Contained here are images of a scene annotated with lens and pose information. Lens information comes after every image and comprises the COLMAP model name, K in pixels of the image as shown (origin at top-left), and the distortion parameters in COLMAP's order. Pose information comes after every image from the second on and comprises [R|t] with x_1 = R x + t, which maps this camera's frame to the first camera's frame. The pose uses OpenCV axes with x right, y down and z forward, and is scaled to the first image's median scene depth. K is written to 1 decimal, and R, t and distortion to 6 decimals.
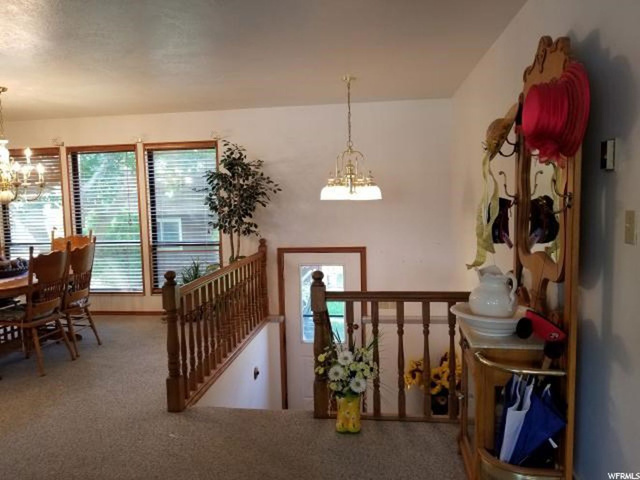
lens RADIAL K [[504.0, 0, 319.7], [0, 504.0, 243.3], [0, 0, 1]] dist [-0.002275, -0.004112]
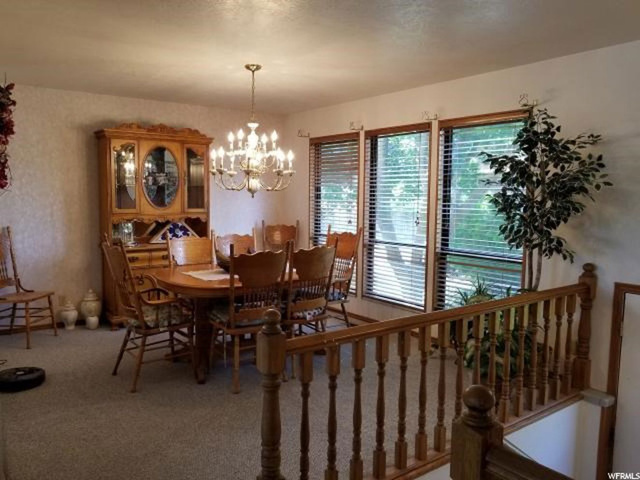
lens RADIAL K [[504.0, 0, 319.7], [0, 504.0, 243.3], [0, 0, 1]] dist [-0.002275, -0.004112]
pose [[0.680127, 0.103899, -0.725694, 0.104704], [-0.091145, 0.994210, 0.056921, -0.038488], [0.727406, 0.027430, 0.685658, 0.342161]]
